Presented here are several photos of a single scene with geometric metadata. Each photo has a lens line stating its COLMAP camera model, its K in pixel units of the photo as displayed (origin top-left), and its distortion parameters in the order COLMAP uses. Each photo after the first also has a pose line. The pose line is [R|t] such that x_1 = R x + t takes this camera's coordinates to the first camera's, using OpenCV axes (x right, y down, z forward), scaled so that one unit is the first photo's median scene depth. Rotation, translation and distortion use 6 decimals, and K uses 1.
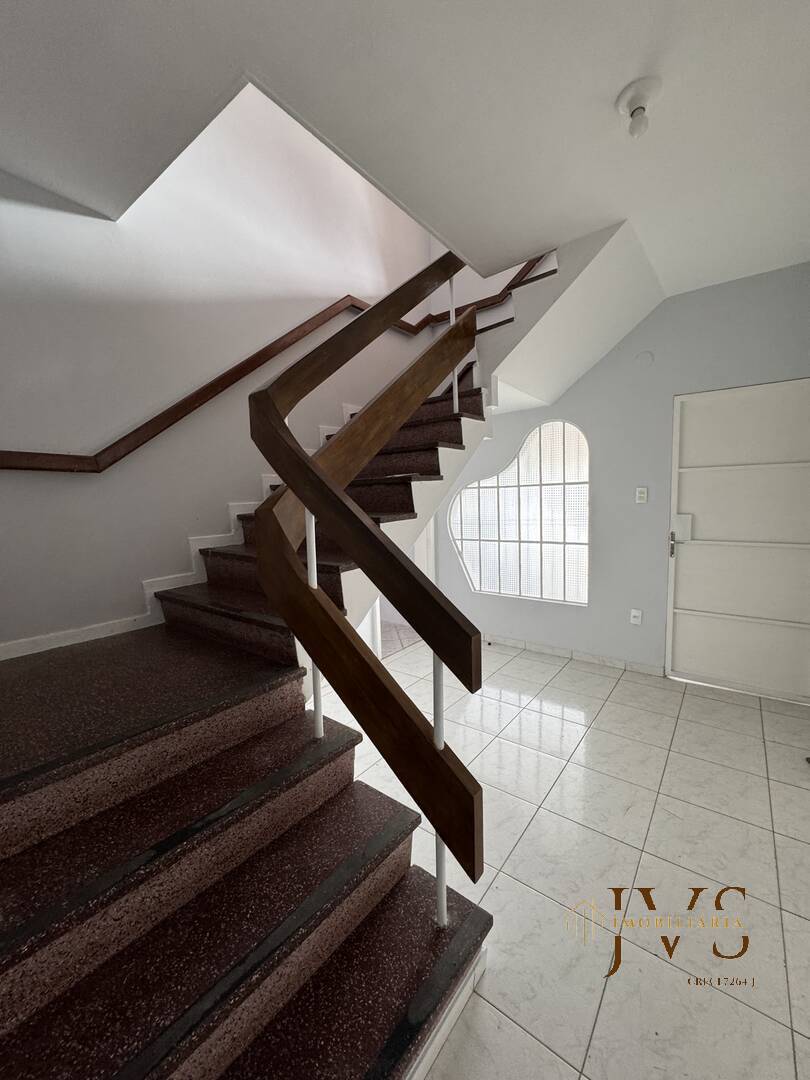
lens RADIAL K [[435.5, 0, 408.6], [0, 435.5, 535.5], [0, 0, 1]] dist [-0.002526, 0.000412]
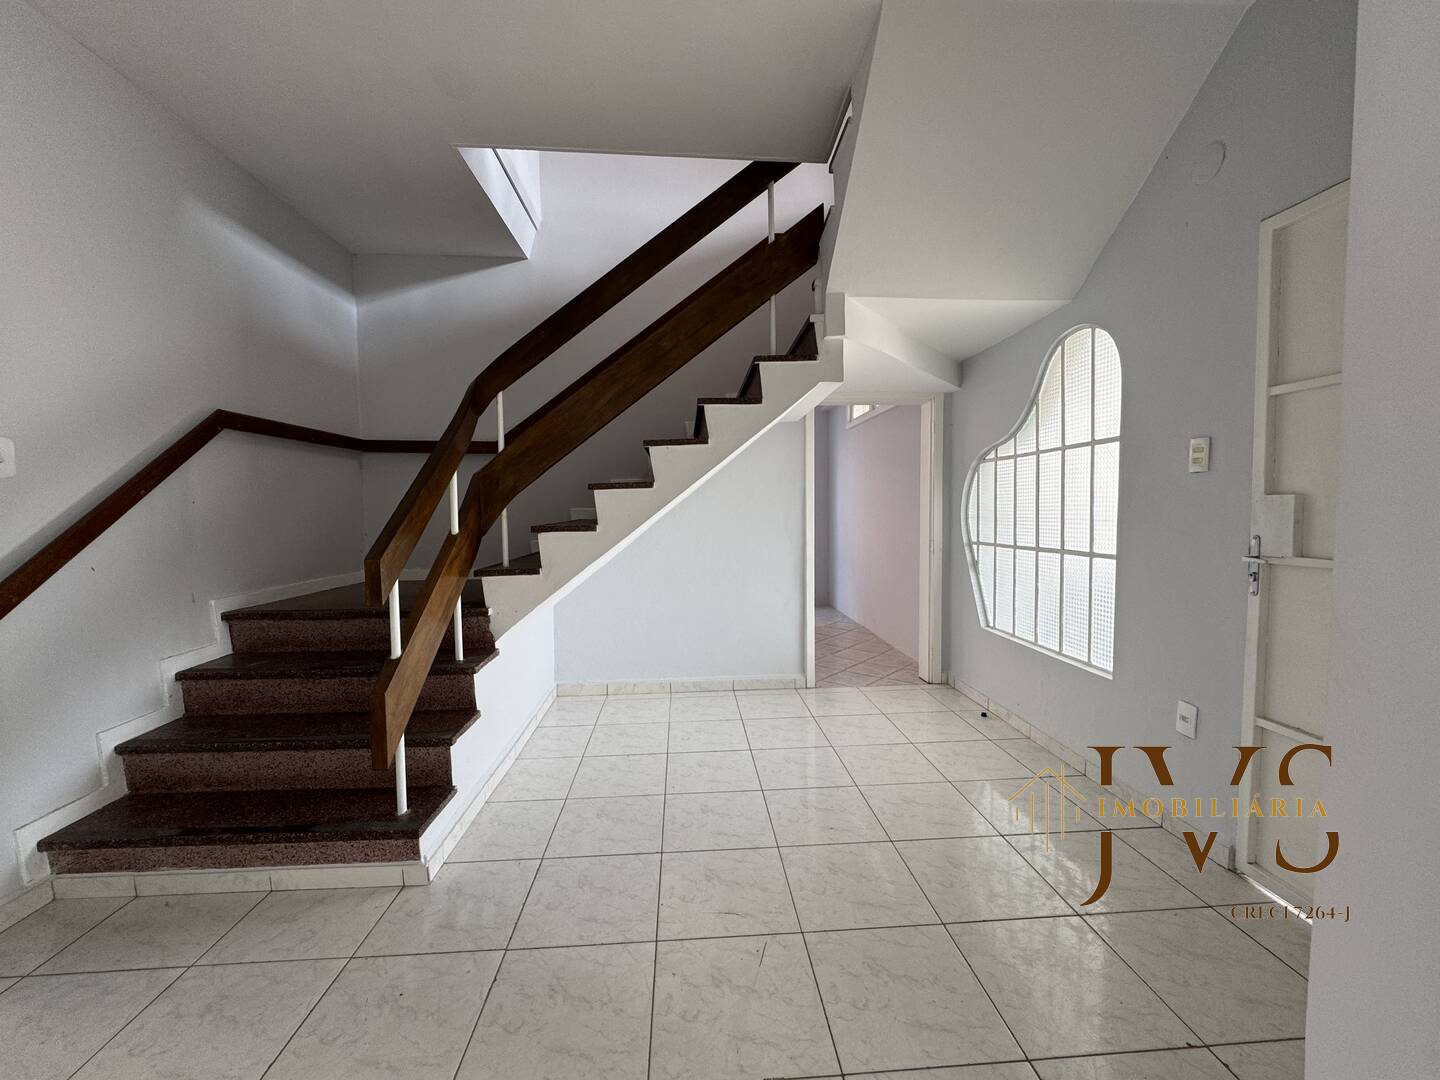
lens RADIAL K [[580.6, 0, 719.5], [0, 580.6, 534.5], [0, 0, 1]] dist [-0.002526, 0.000412]
pose [[0.654903, 0.053042, -0.753849, 0.613550], [-0.073287, 0.997290, 0.006503, 0.022580], [0.752151, 0.050989, 0.657015, 0.200630]]
